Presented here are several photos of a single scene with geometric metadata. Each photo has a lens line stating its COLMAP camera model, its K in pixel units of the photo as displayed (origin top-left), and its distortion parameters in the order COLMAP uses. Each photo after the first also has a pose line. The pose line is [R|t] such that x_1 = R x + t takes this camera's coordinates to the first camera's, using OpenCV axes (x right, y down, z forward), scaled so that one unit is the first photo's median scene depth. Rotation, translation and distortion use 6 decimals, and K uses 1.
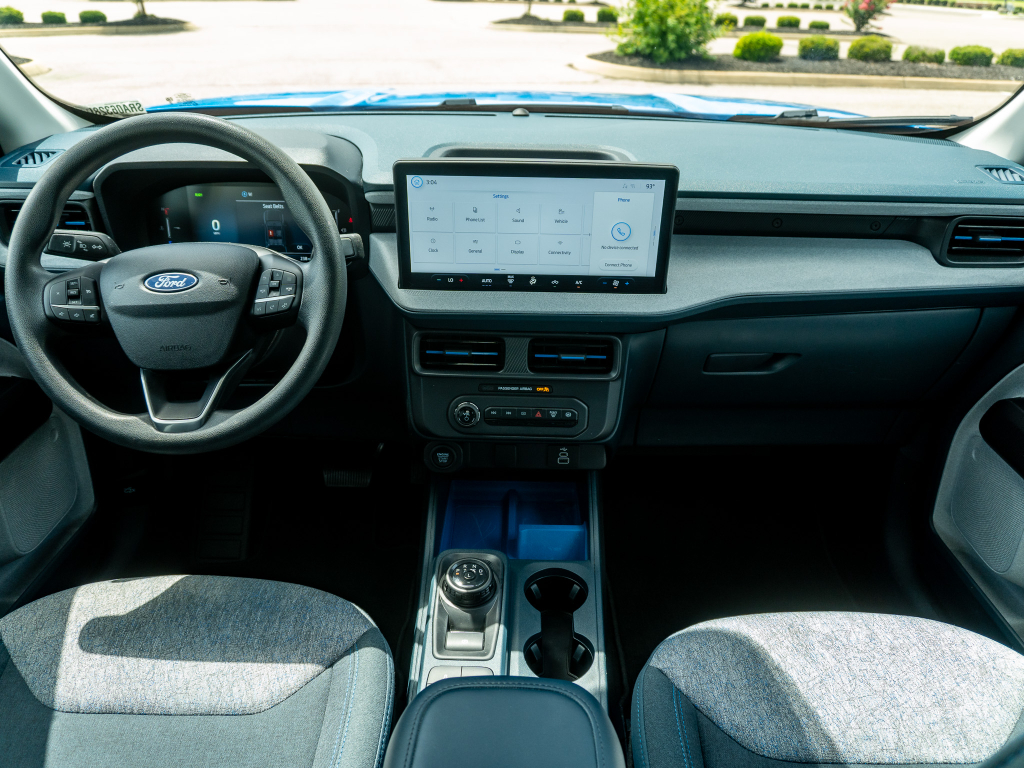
lens RADIAL K [[769.5, 0, 512.0], [0, 769.5, 384.0], [0, 0, 1]] dist [-0.008521, -0.008251]
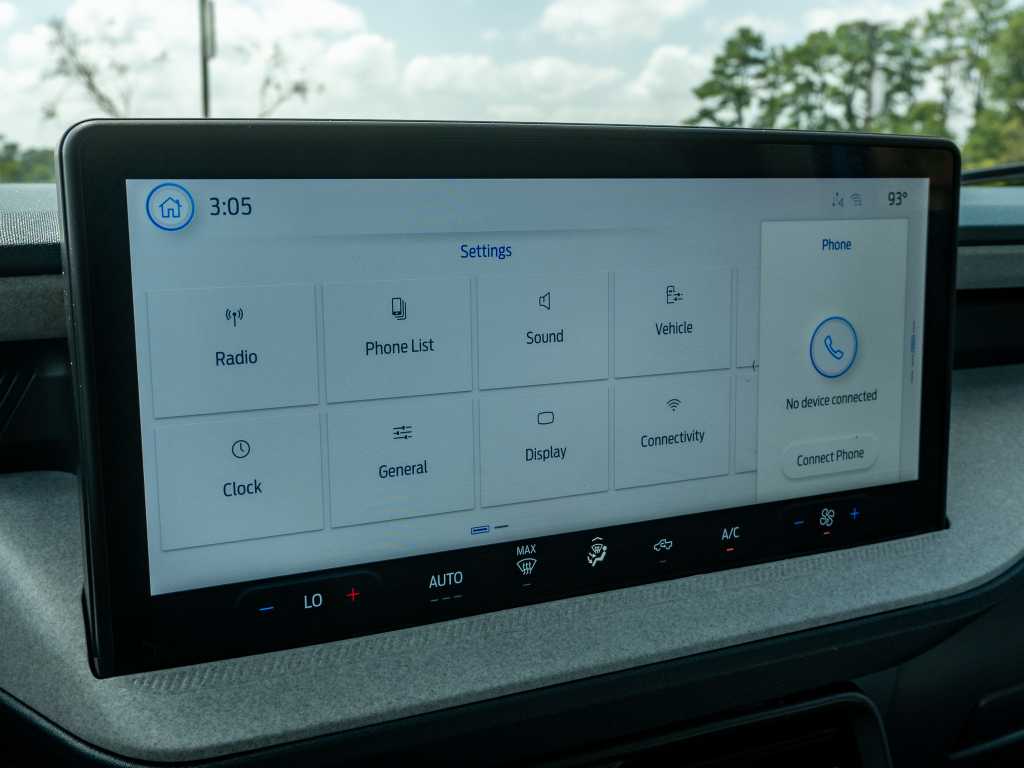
lens RADIAL K [[1209.9, 0, 512.0], [0, 1209.9, 384.0], [0, 0, 1]] dist [-0.016095, -0.012940]
pose [[0.885946, -0.093359, 0.454295, -0.202812], [0.244209, 0.926645, -0.285817, -0.075968], [-0.394286, 0.364162, 0.843756, 0.648150]]
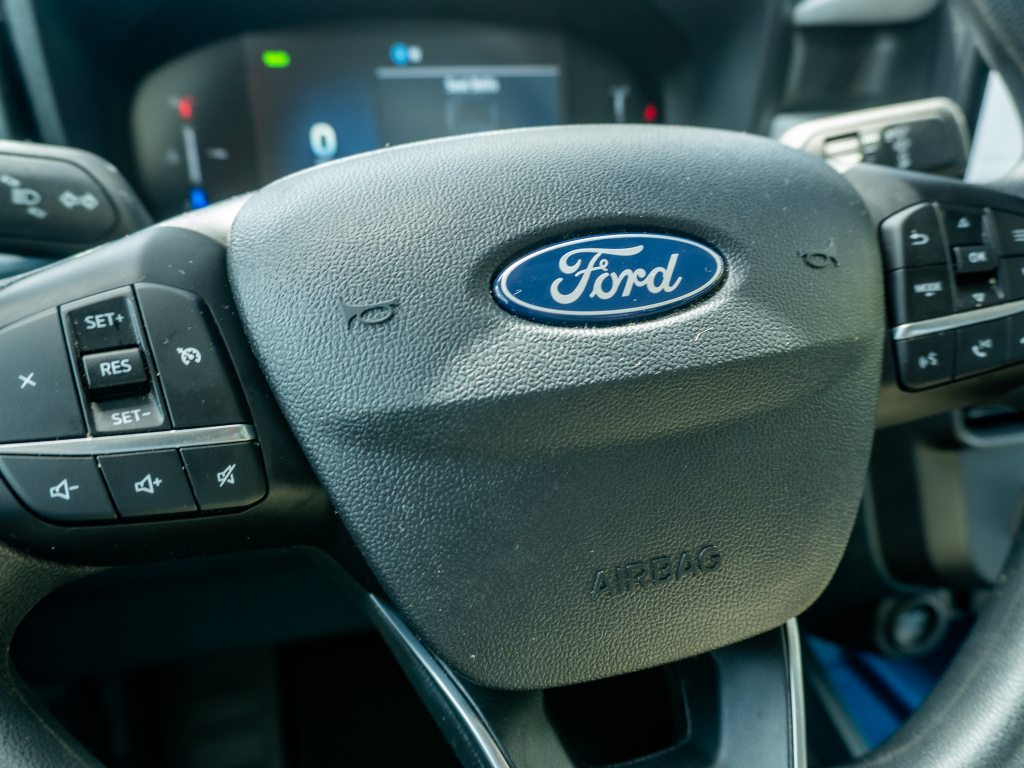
lens RADIAL K [[790.8, 0, 511.8], [0, 790.8, 363.9], [0, 0, 1]] dist [-0.026235, -0.003574]
pose [[0.959971, -0.098267, 0.262297, -0.480877], [0.104658, 0.994453, -0.010472, -0.098190], [-0.259813, 0.037504, 0.964930, 0.715364]]
